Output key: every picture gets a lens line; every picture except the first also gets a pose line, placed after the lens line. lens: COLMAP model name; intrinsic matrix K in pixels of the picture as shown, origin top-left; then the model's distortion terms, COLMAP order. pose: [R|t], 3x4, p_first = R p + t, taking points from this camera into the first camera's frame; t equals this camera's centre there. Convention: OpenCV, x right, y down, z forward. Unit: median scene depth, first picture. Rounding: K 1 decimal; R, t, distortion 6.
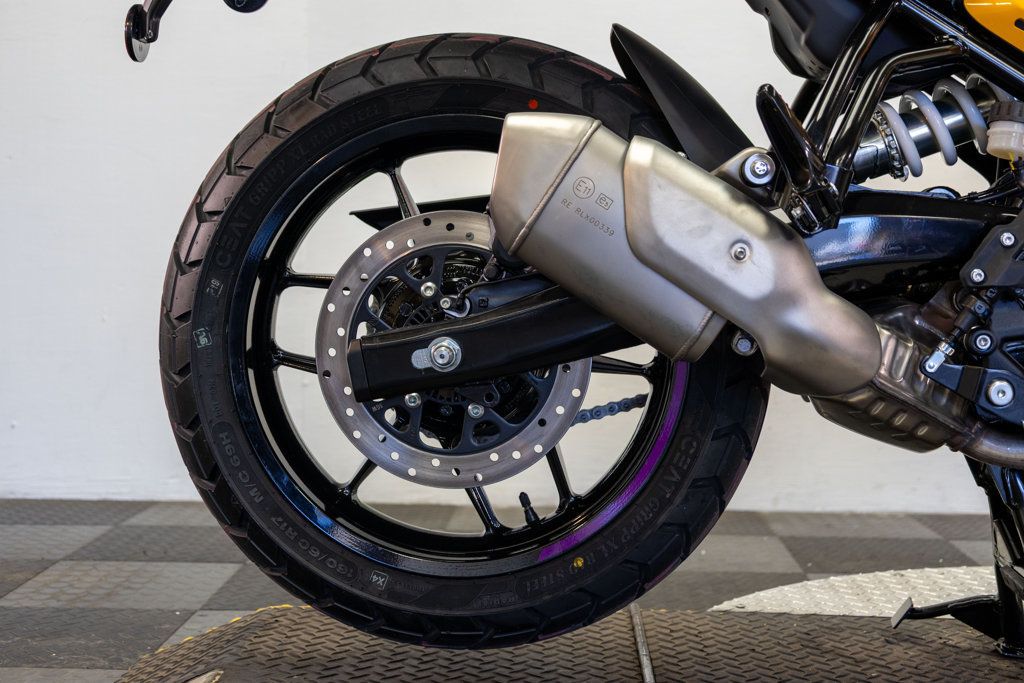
lens RADIAL K [[1493.6, 0, 512.0], [0, 1493.6, 341.5], [0, 0, 1]] dist [0.015341, 0.036316]
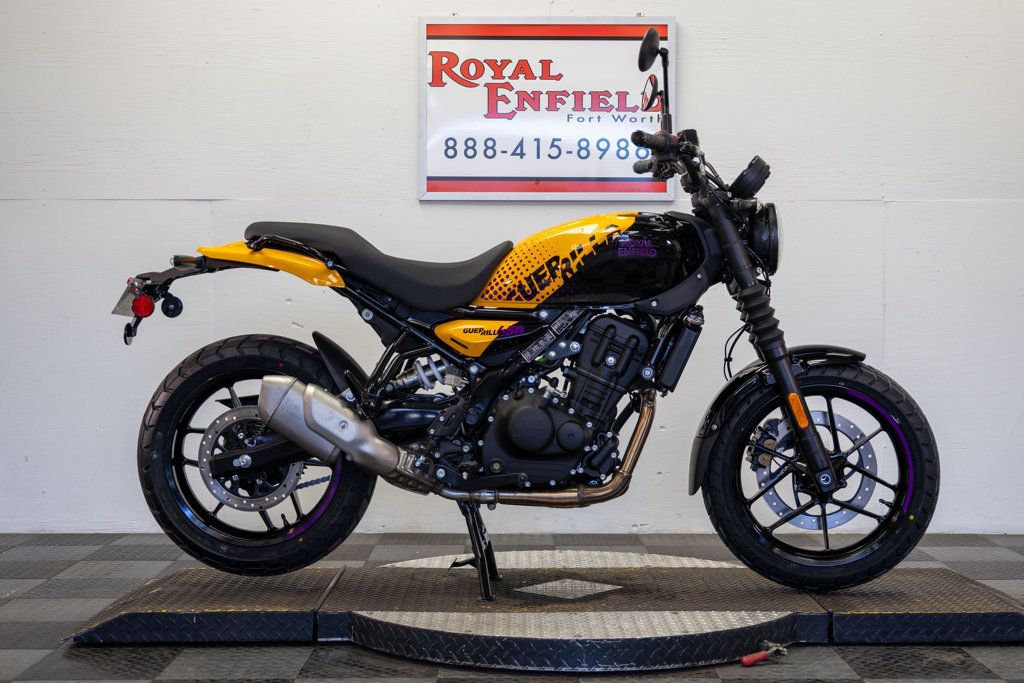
lens RADIAL K [[1493.6, 0, 512.0], [0, 1493.6, 341.5], [0, 0, 1]] dist [0.015341, 0.036316]
pose [[0.999391, -0.010457, 0.033289, 0.327379], [0.011834, 0.999071, -0.041431, -0.083949], [-0.032825, 0.041800, 0.998587, -1.613373]]
